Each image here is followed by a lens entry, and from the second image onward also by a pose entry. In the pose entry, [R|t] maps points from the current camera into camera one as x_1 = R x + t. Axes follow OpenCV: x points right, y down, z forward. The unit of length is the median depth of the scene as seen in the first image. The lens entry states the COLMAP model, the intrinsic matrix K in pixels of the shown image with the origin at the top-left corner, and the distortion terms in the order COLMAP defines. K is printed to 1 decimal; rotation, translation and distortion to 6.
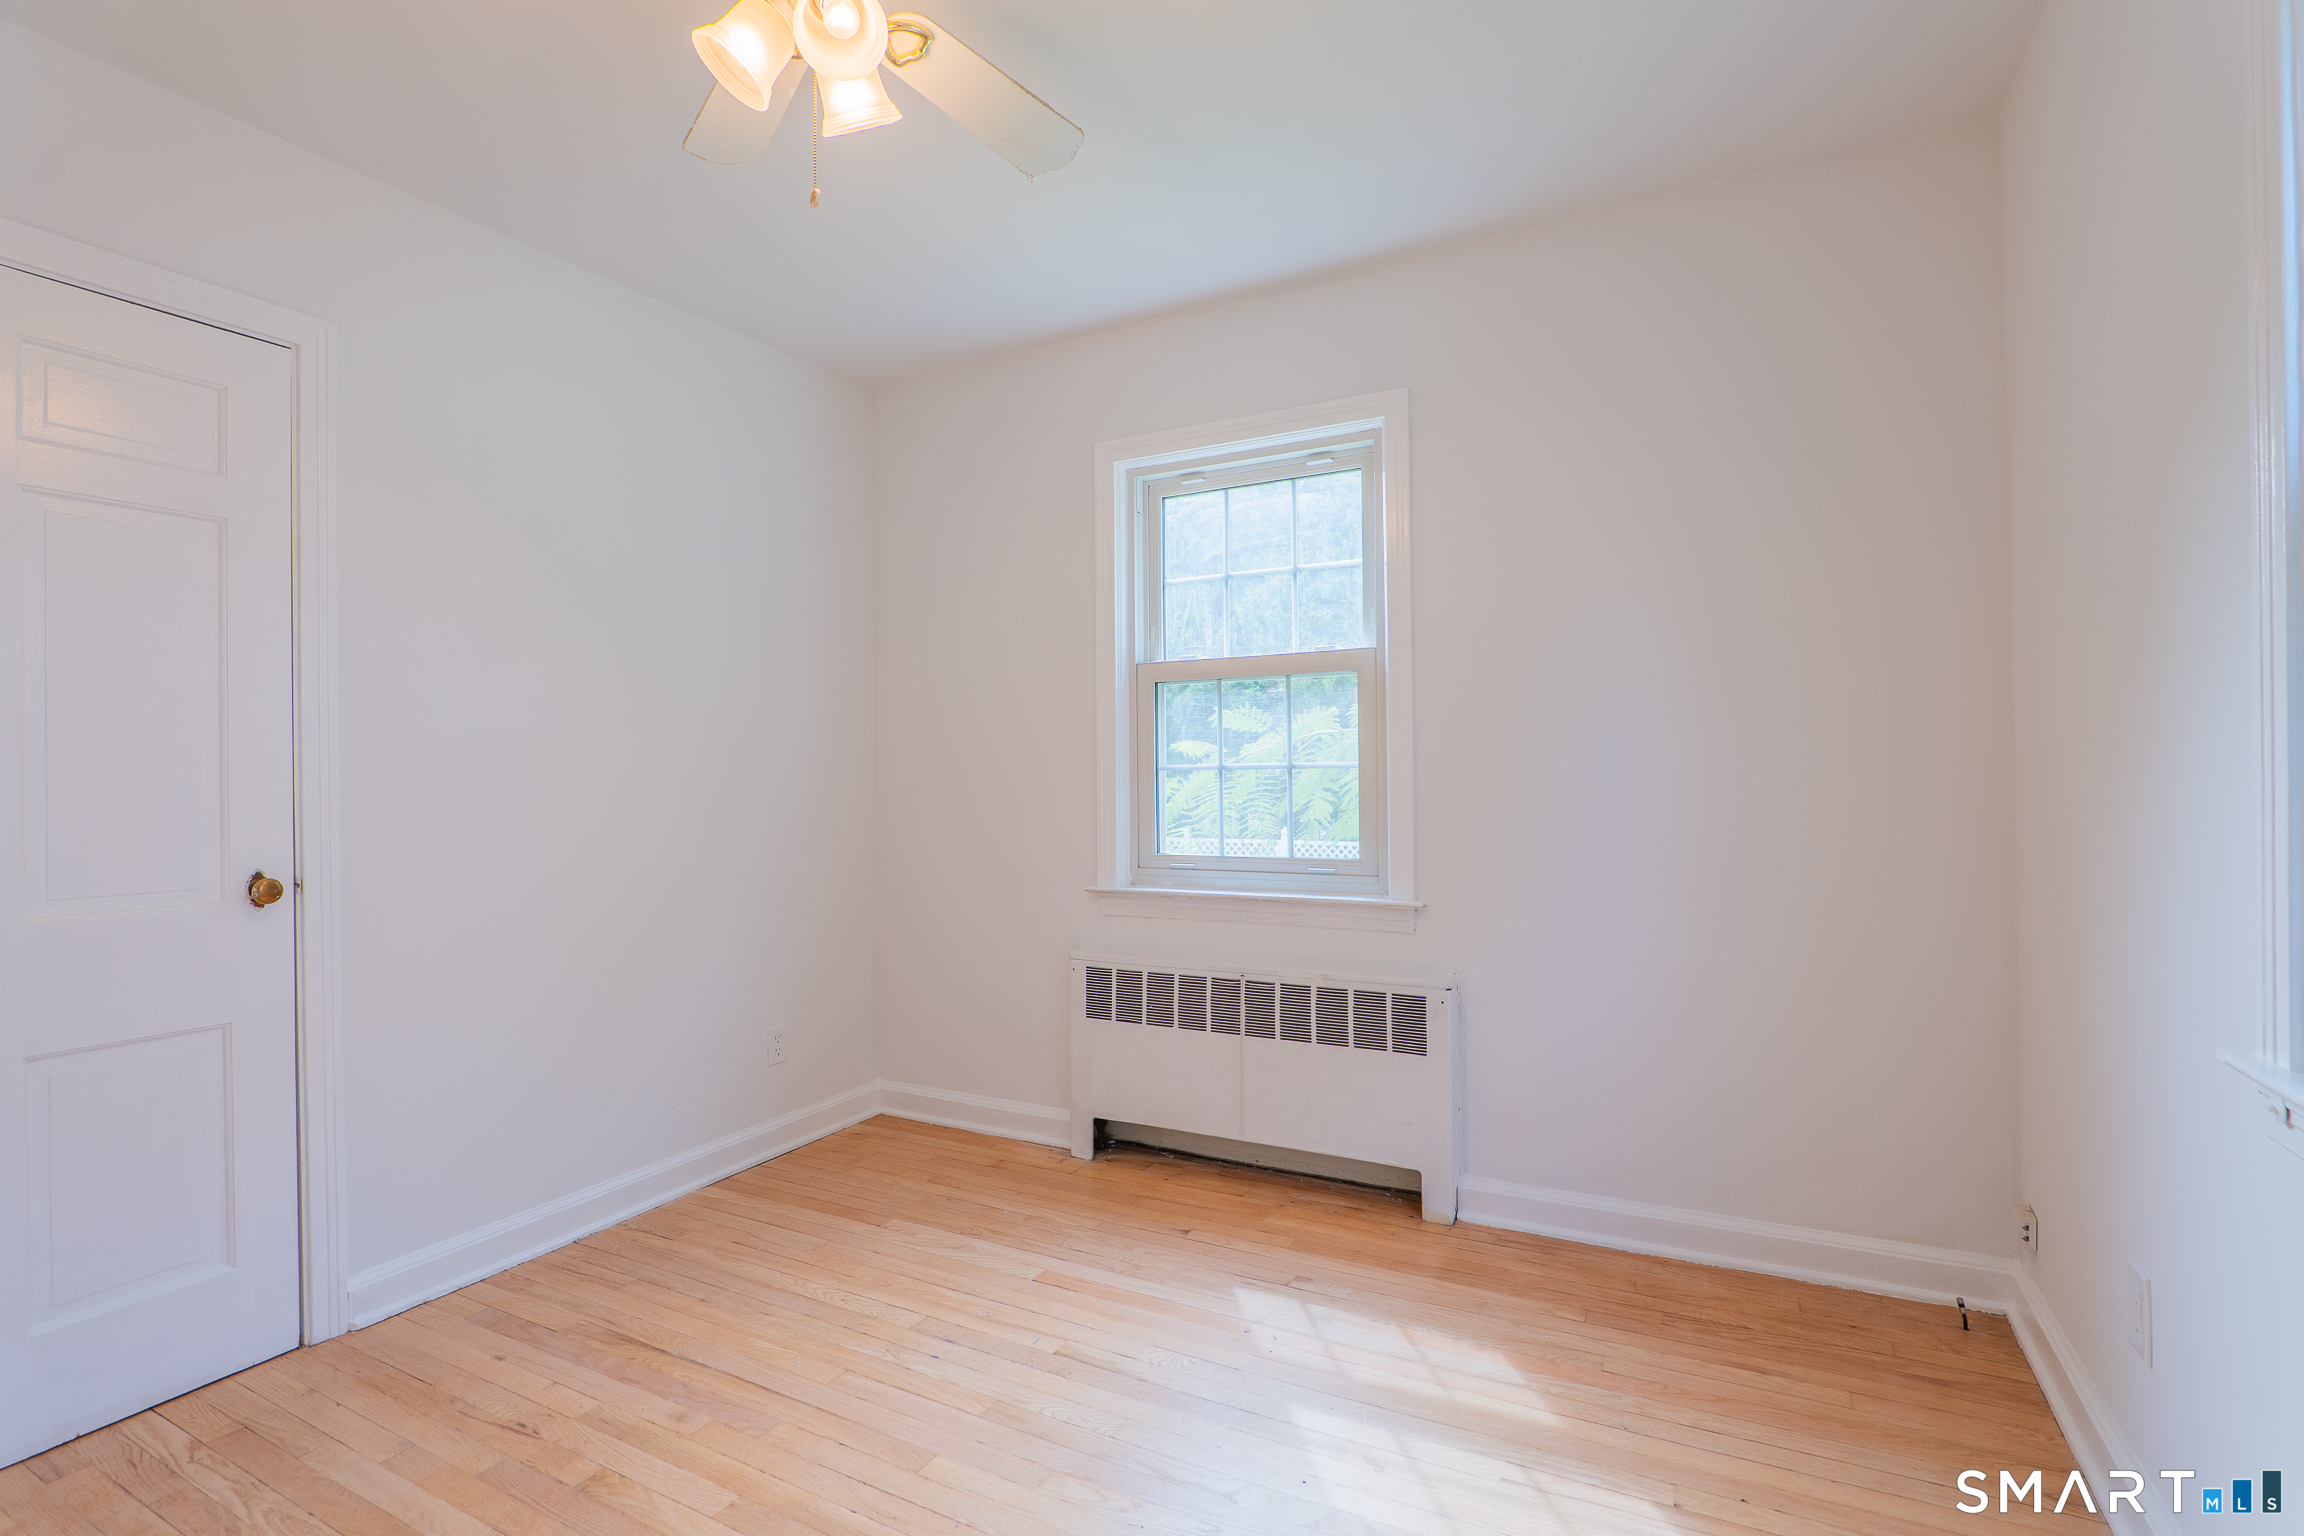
lens RADIAL K [[1078.9, 0, 1164.9], [0, 1078.9, 774.5], [0, 0, 1]] dist [-0.023765, 0.006642]
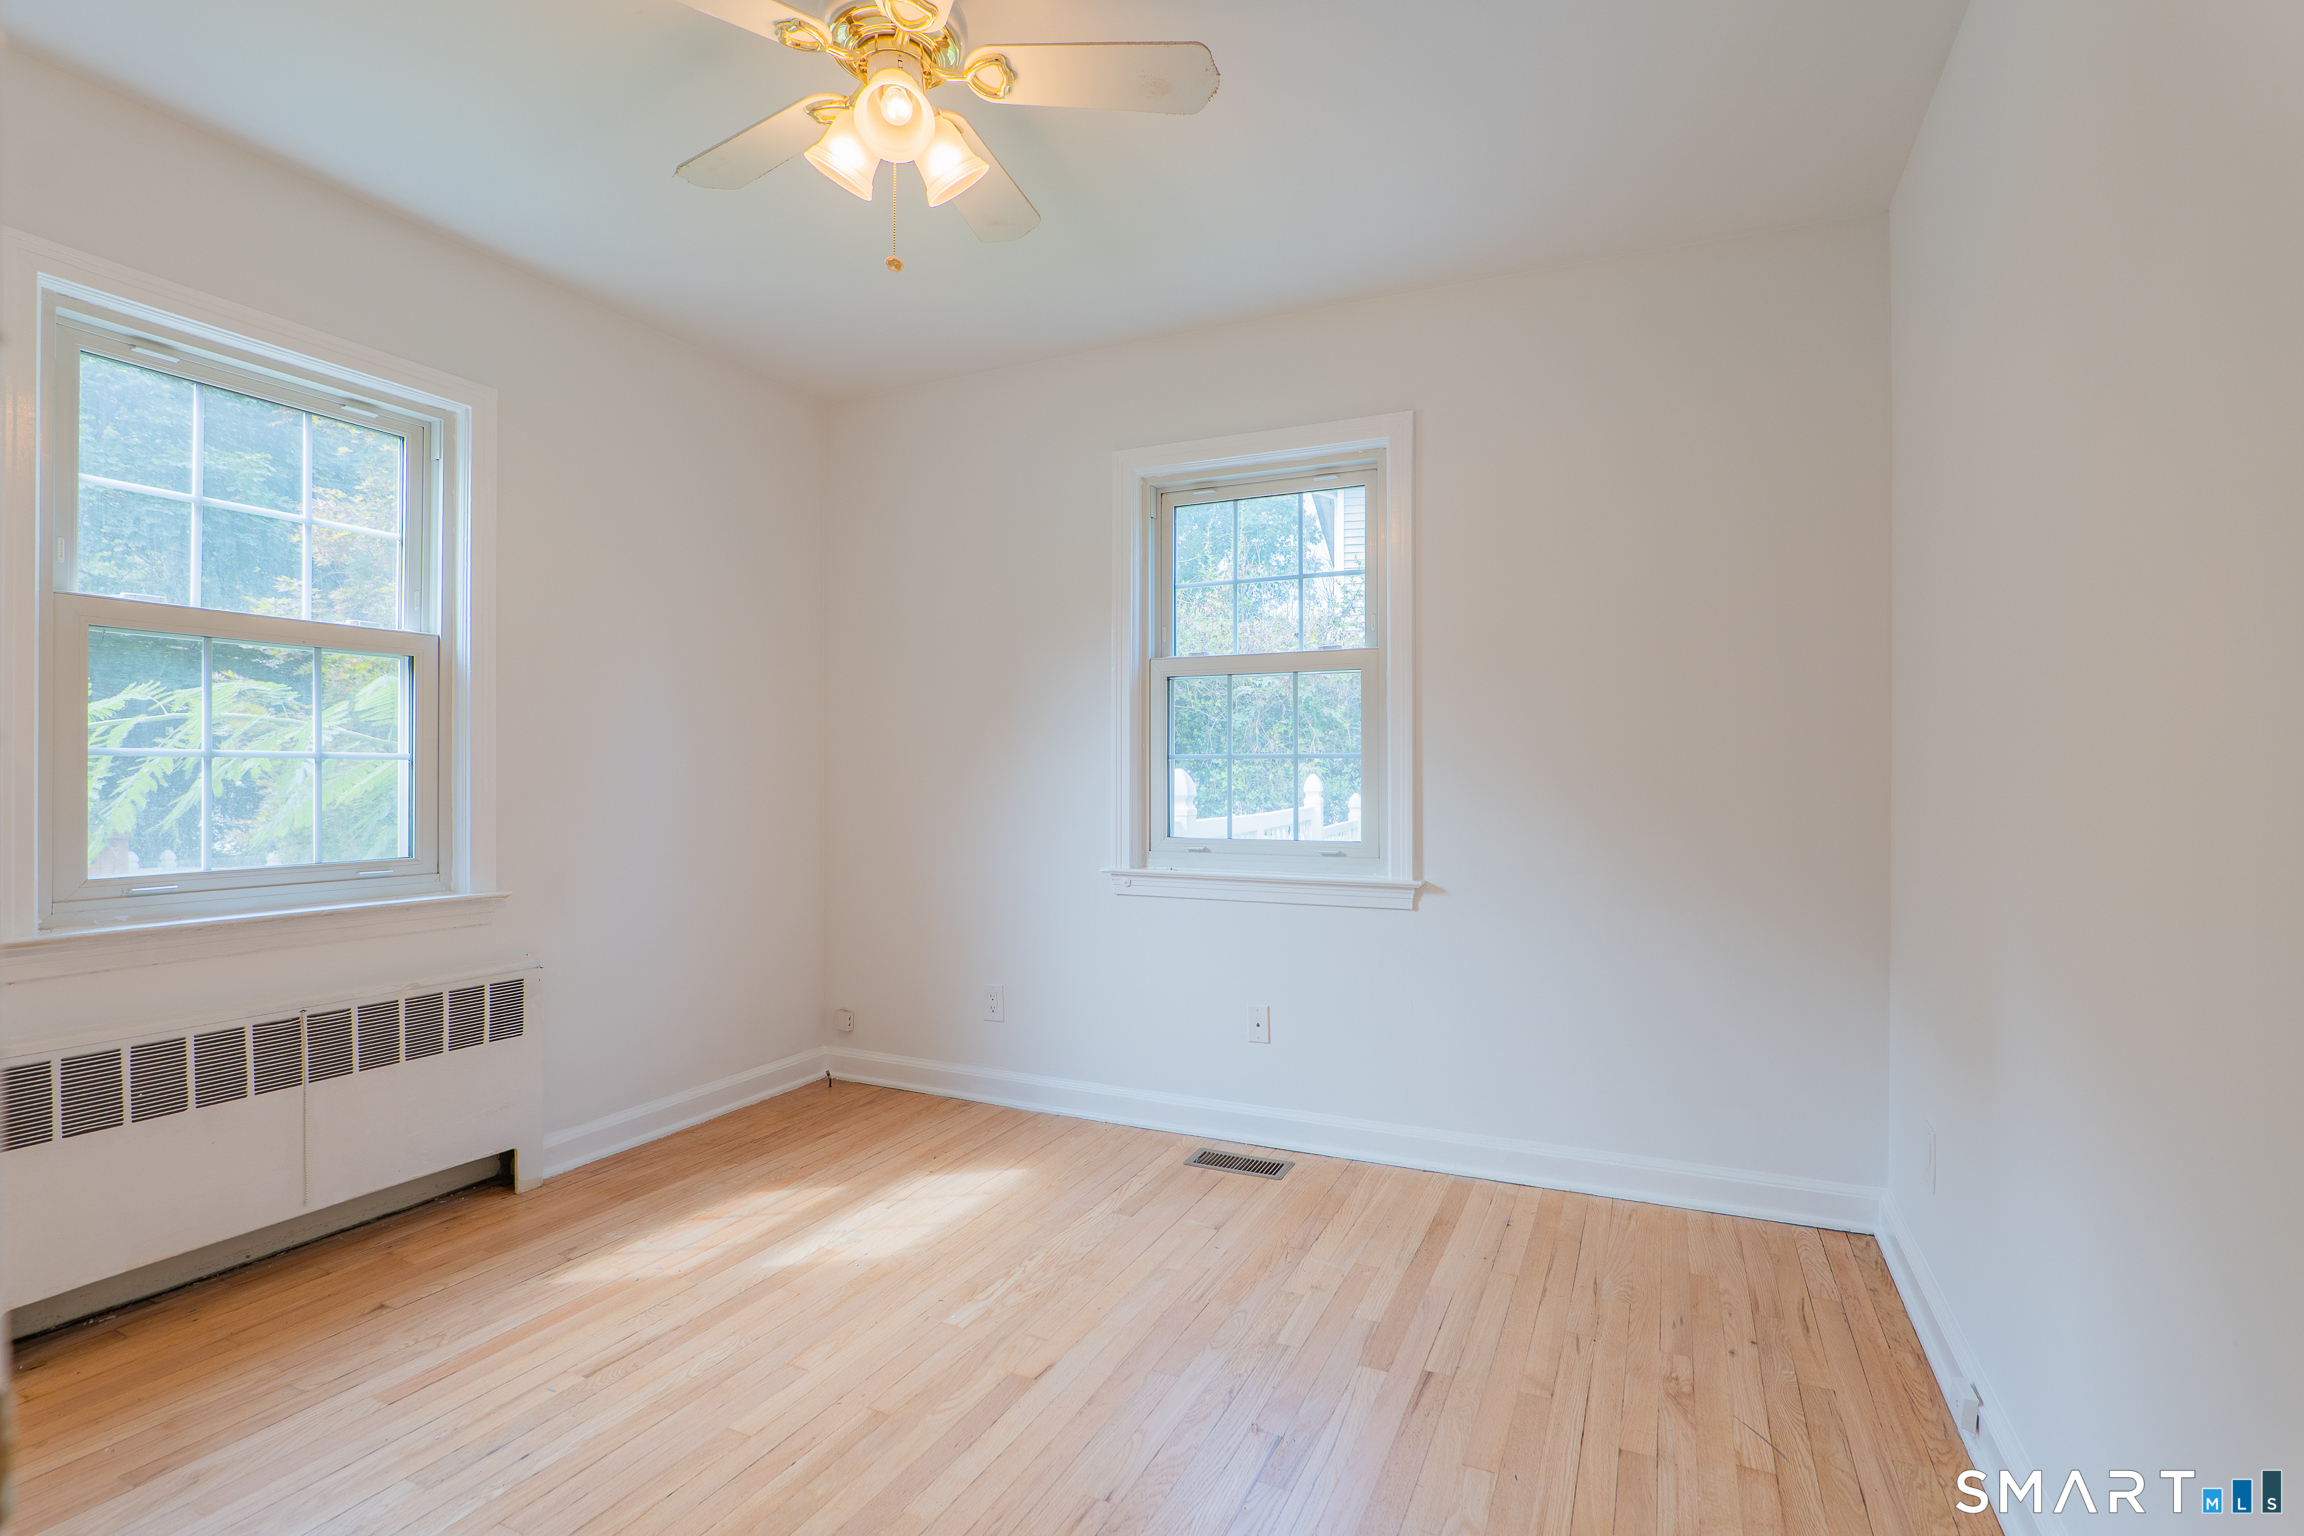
lens RADIAL K [[1078.9, 0, 1164.9], [0, 1078.9, 774.5], [0, 0, 1]] dist [-0.023765, 0.006642]
pose [[-0.062198, 0.013955, 0.997966, -0.852367], [0.000366, 0.999902, -0.013959, 0.021438], [-0.998064, -0.000503, -0.062197, 0.441109]]
